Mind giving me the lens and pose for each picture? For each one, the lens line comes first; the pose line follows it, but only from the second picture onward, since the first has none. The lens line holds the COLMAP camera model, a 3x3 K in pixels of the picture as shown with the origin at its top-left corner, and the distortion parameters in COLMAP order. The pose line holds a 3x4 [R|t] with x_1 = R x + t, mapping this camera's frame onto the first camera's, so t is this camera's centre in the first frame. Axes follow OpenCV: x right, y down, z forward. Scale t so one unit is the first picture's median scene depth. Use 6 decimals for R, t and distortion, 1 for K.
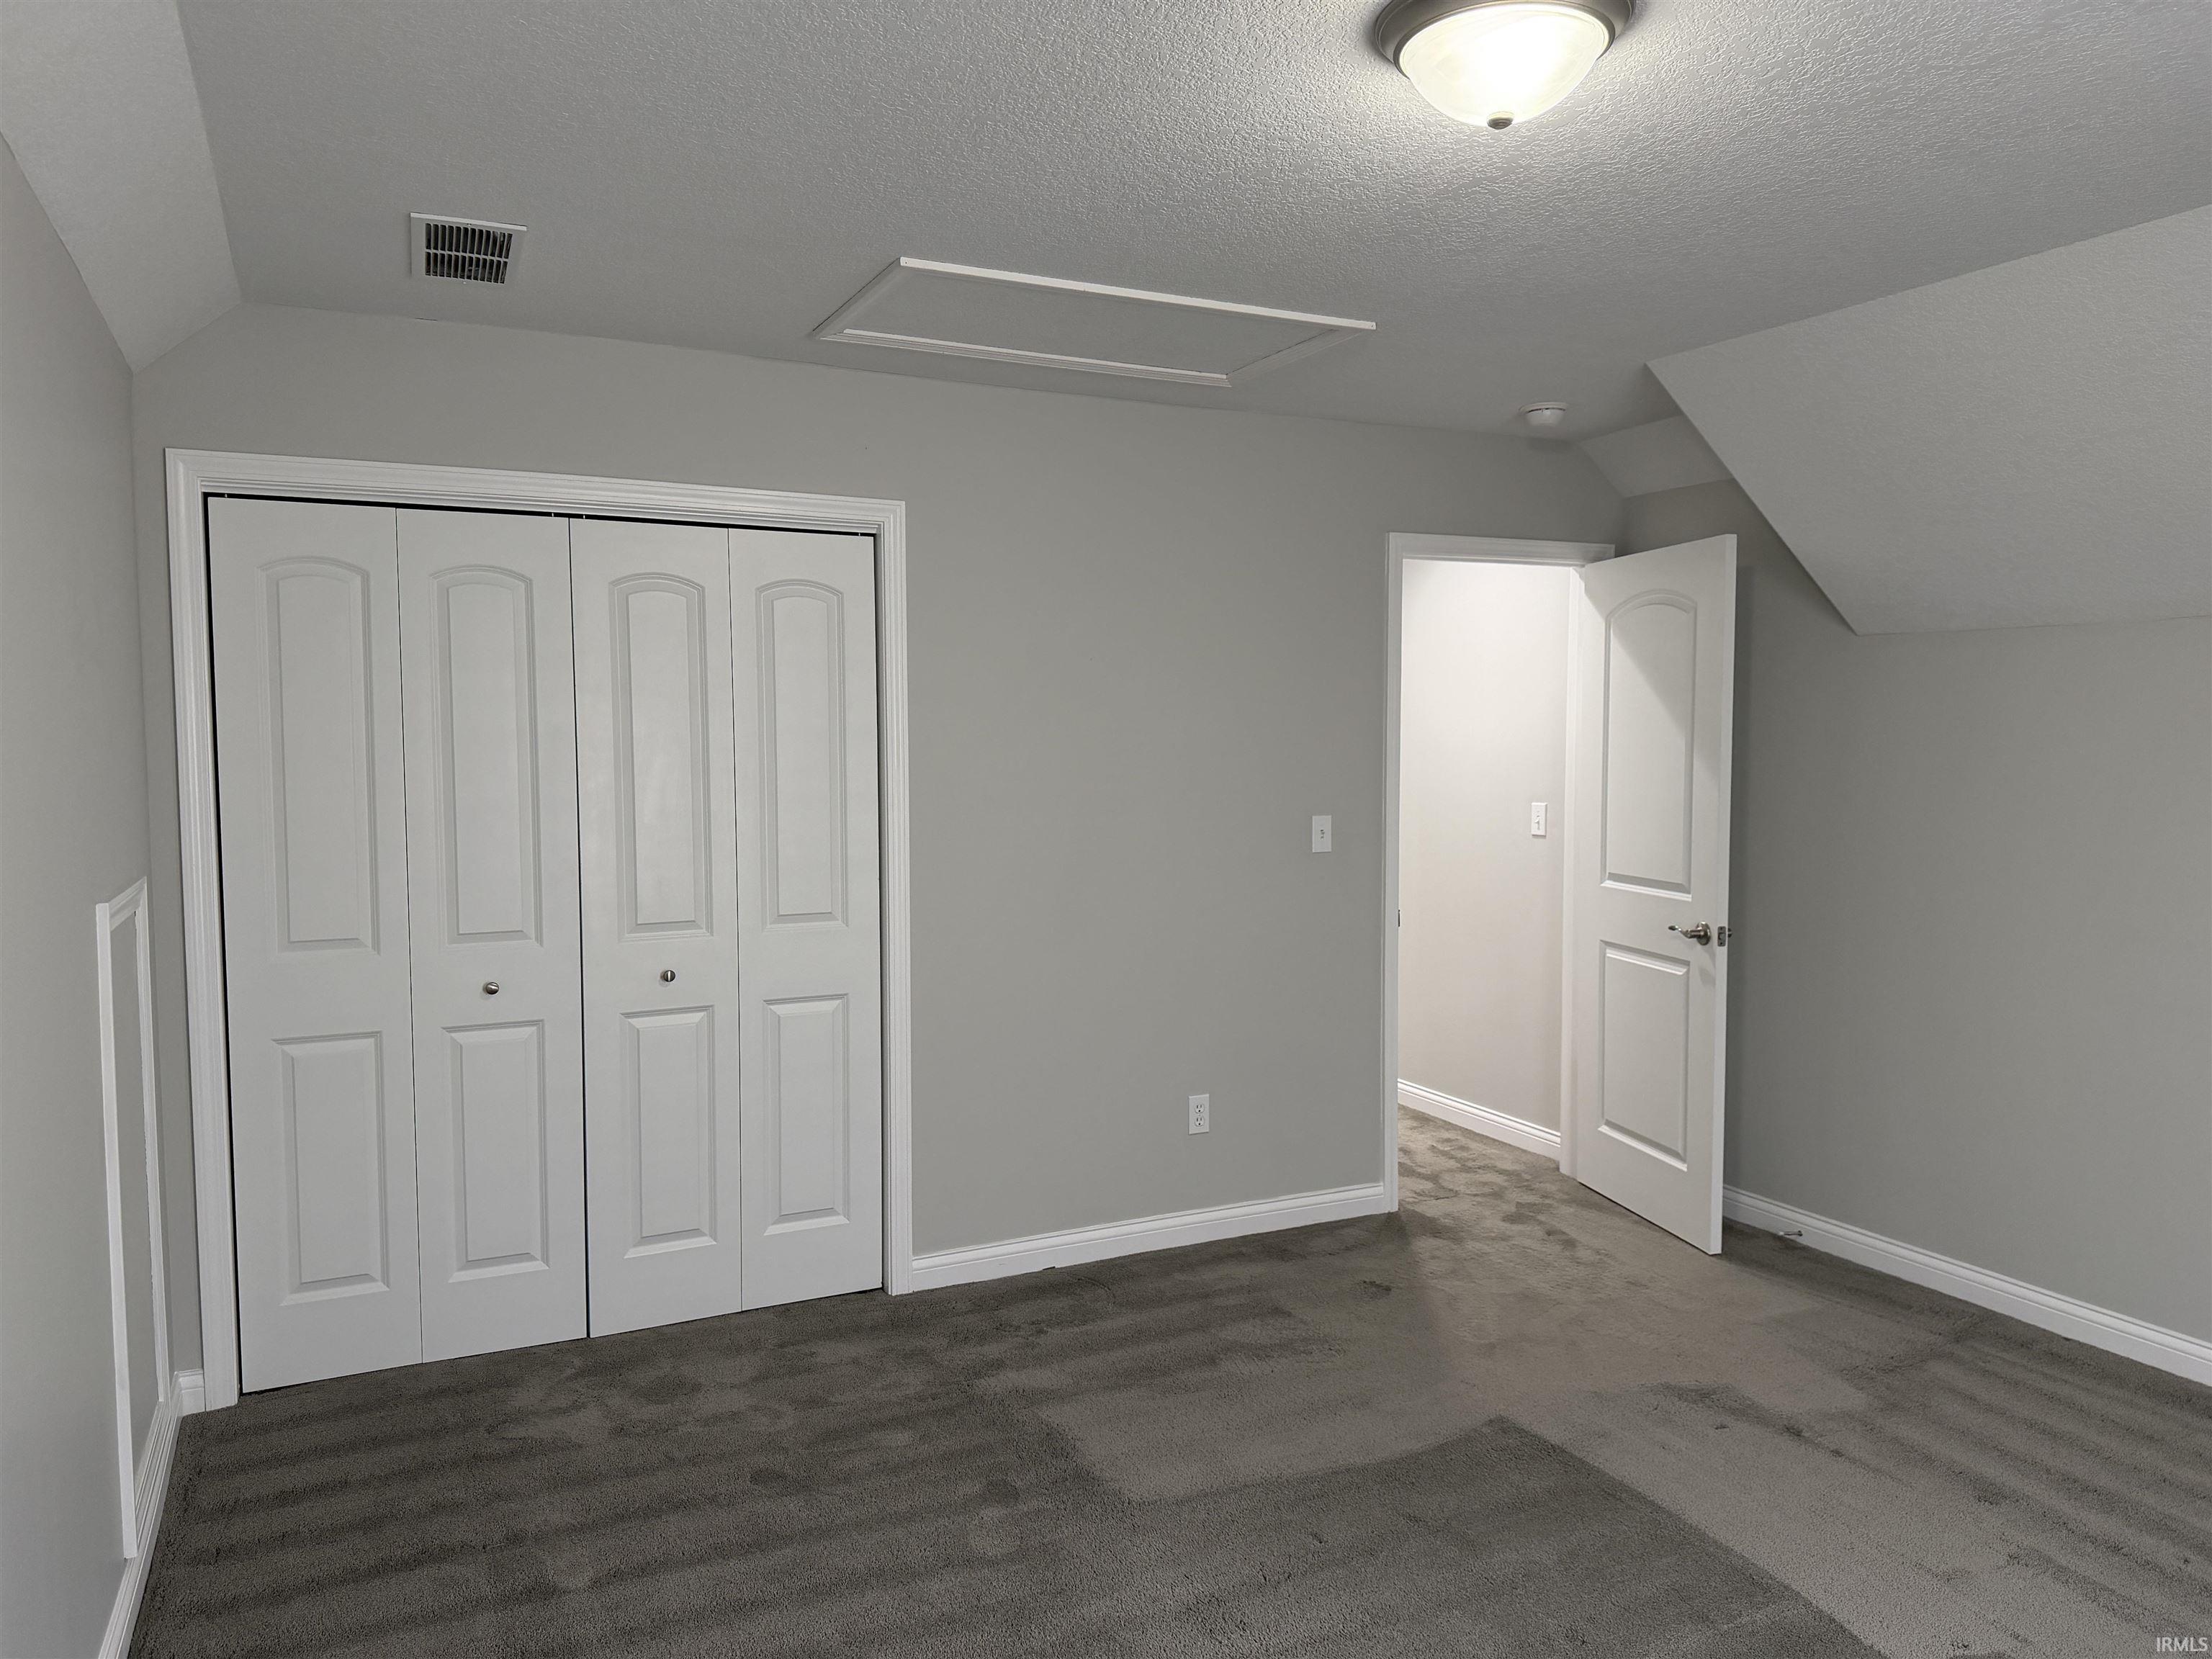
lens RADIAL K [[1545.6, 0, 1093.9], [0, 1545.6, 828.8], [0, 0, 1]] dist [0.025952, -0.020908]
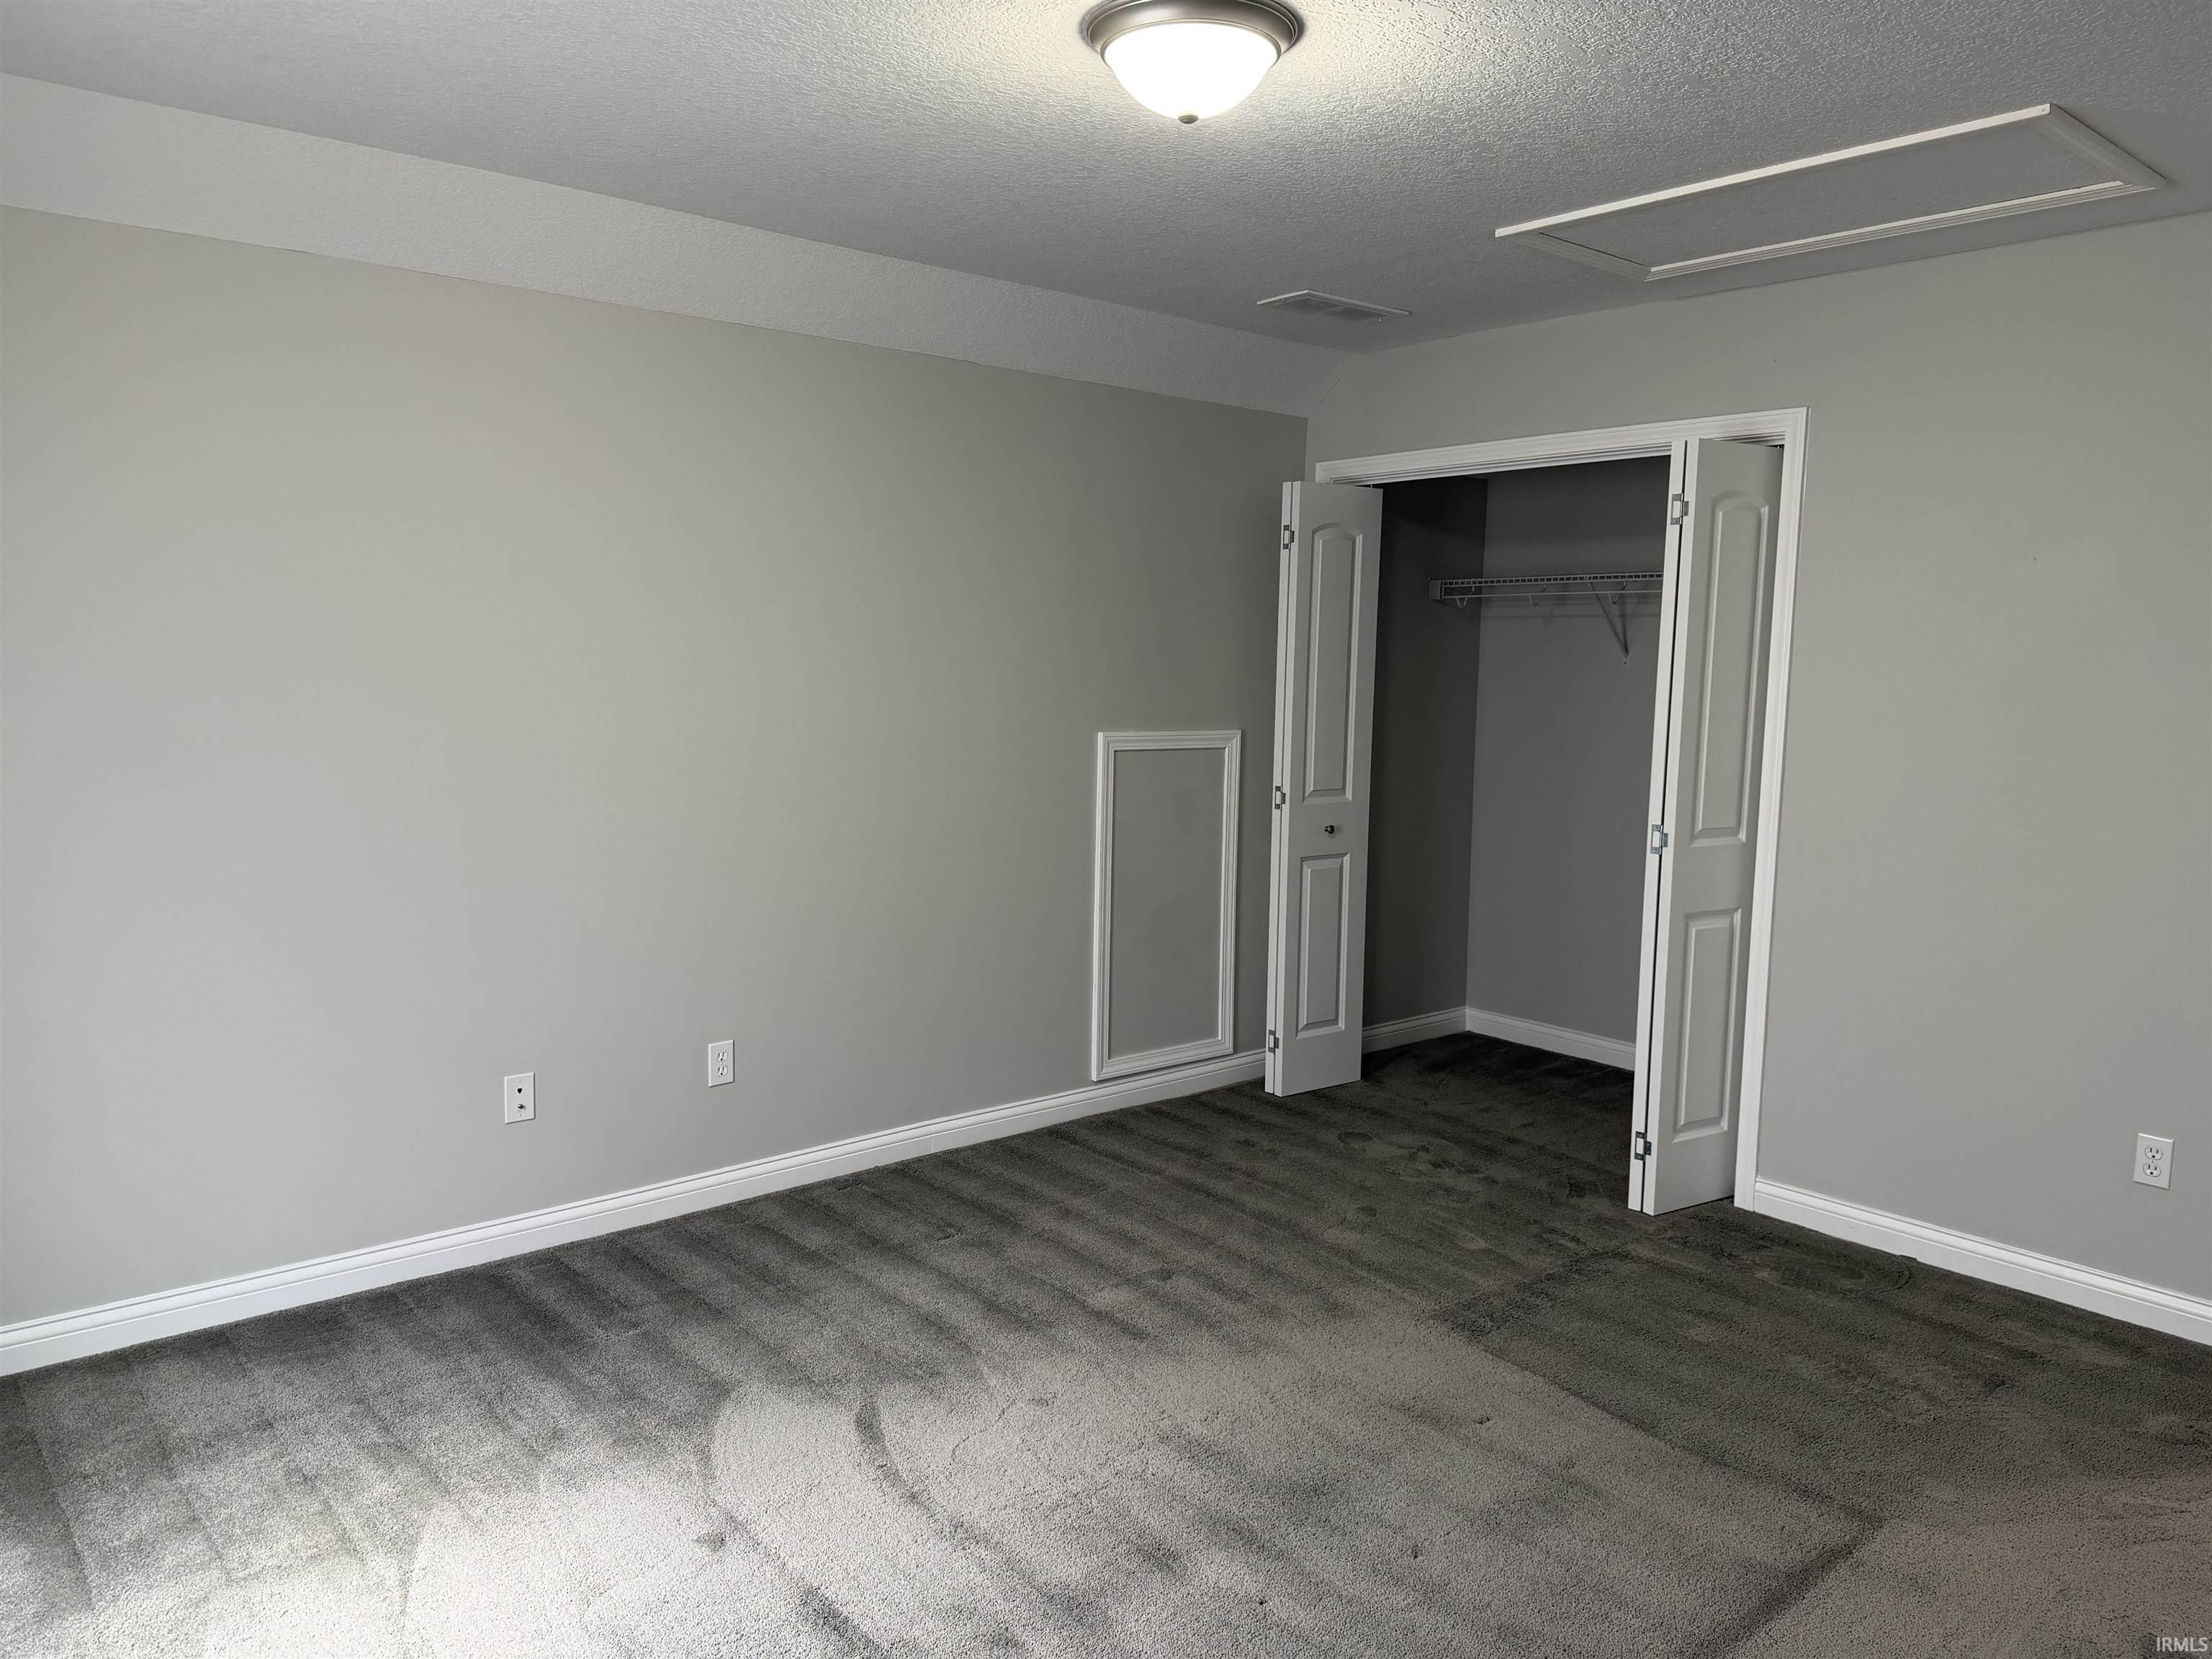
lens RADIAL K [[1545.6, 0, 1093.9], [0, 1545.6, 828.8], [0, 0, 1]] dist [0.025952, -0.020908]
pose [[0.247043, 0.117357, -0.961872, 0.956958], [-0.078886, 0.991780, 0.100746, -0.018467], [0.965788, 0.050990, 0.254270, 0.432616]]
